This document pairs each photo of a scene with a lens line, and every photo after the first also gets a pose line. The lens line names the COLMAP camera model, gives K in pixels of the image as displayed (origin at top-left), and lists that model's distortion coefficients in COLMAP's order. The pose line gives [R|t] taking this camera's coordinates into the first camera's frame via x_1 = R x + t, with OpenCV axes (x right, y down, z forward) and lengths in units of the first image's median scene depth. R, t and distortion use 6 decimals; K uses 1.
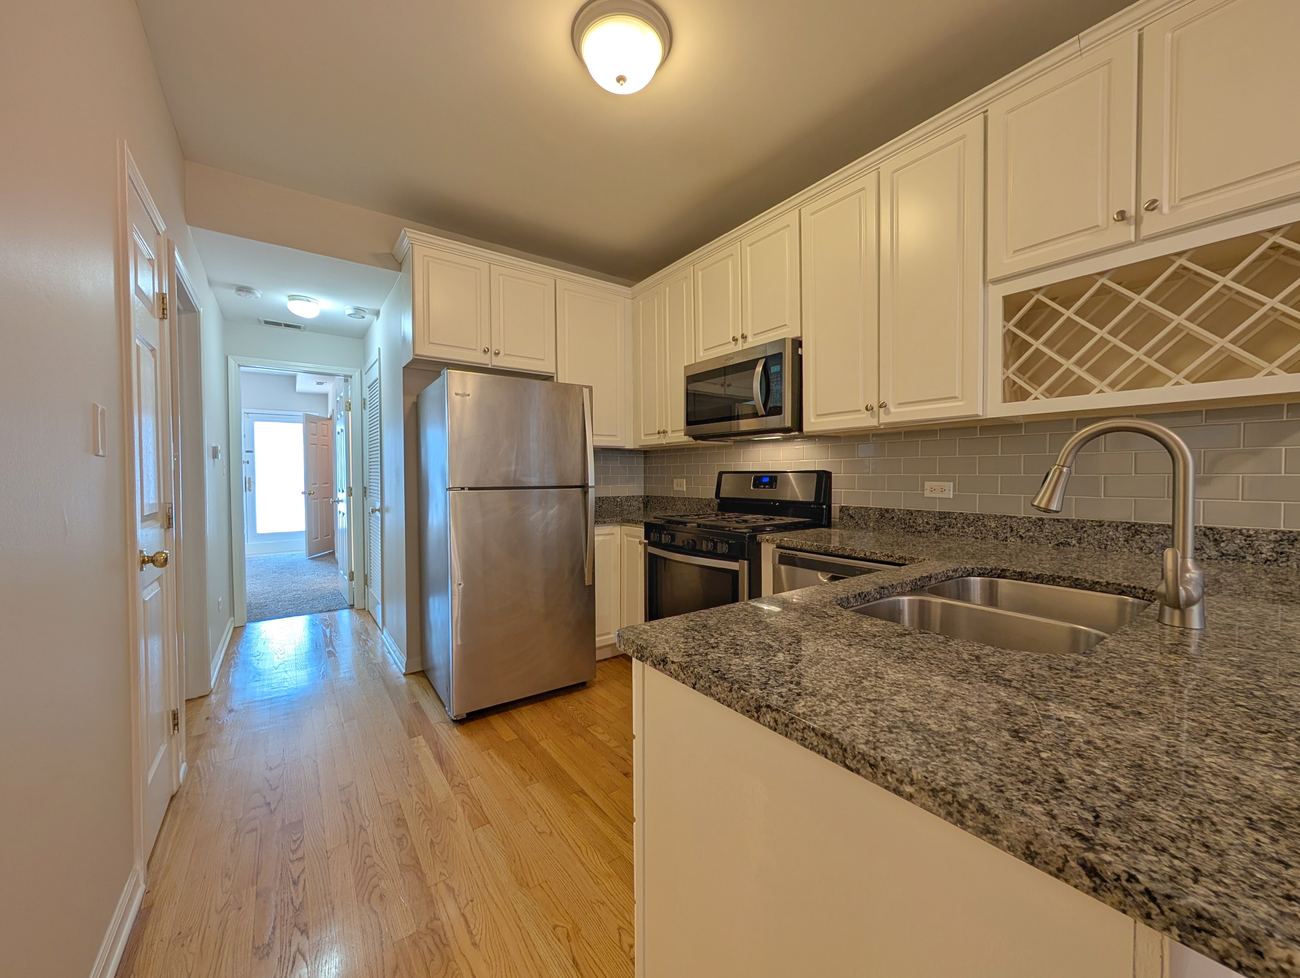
lens RADIAL K [[498.8, 0, 645.0], [0, 498.8, 489.9], [0, 0, 1]] dist [-0.002143, 0.000126]
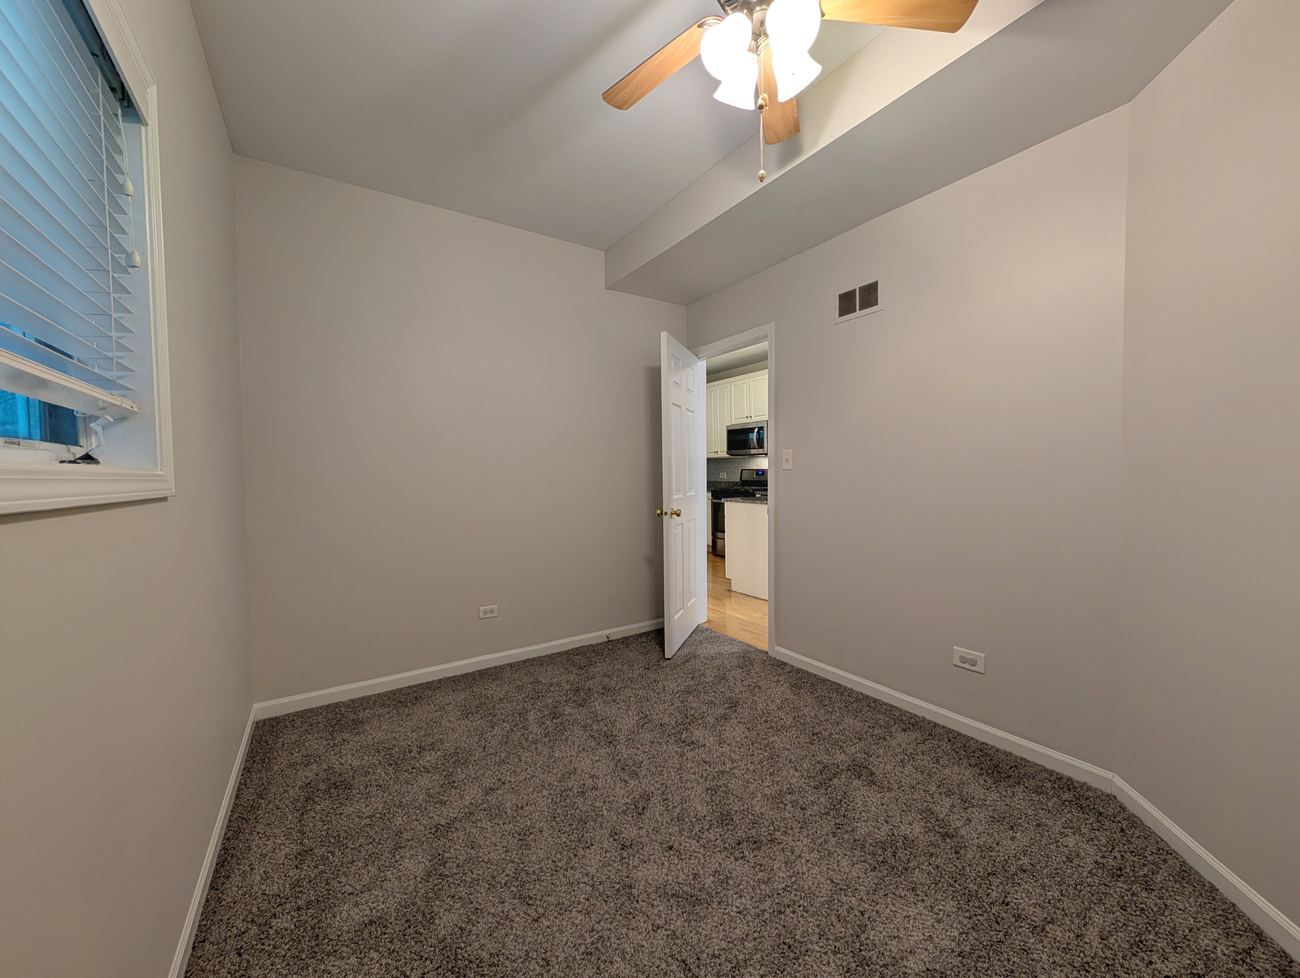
lens RADIAL K [[498.8, 0, 649.3], [0, 498.8, 487.8], [0, 0, 1]] dist [-0.002143, 0.000126]
pose [[0.999163, -0.011051, -0.039394, -0.249802], [0.011351, 0.999908, 0.007384, 0.036046], [0.039309, -0.007825, 0.999196, -1.762814]]
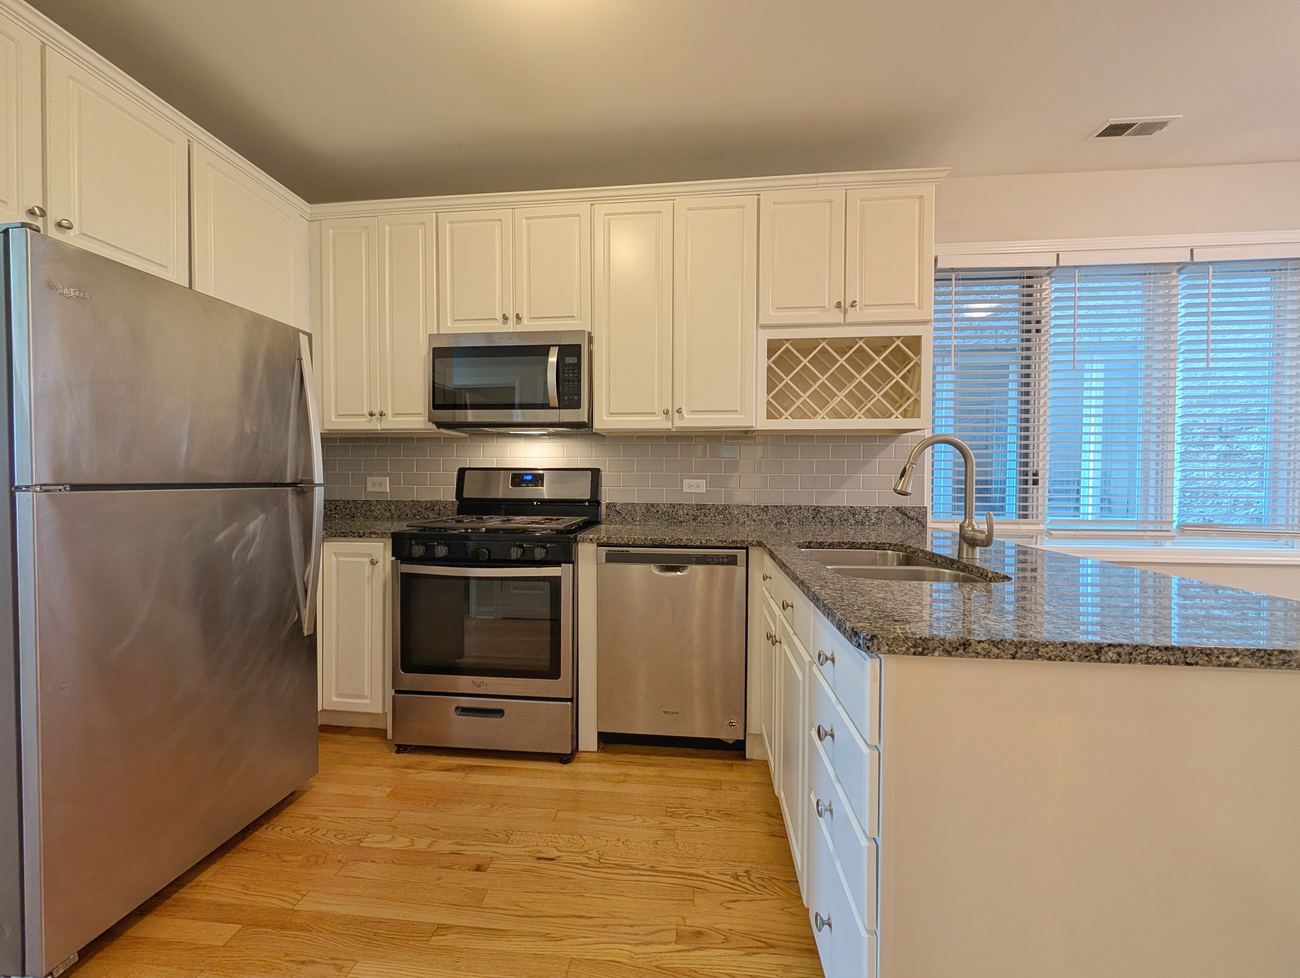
lens RADIAL K [[498.8, 0, 649.7], [0, 498.8, 489.3], [0, 0, 1]] dist [-0.002143, 0.000126]
pose [[0.660048, -0.006046, 0.751199, -0.359836], [0.014367, 0.999886, -0.004577, 0.010461], [-0.751086, 0.013813, 0.660060, 0.263917]]
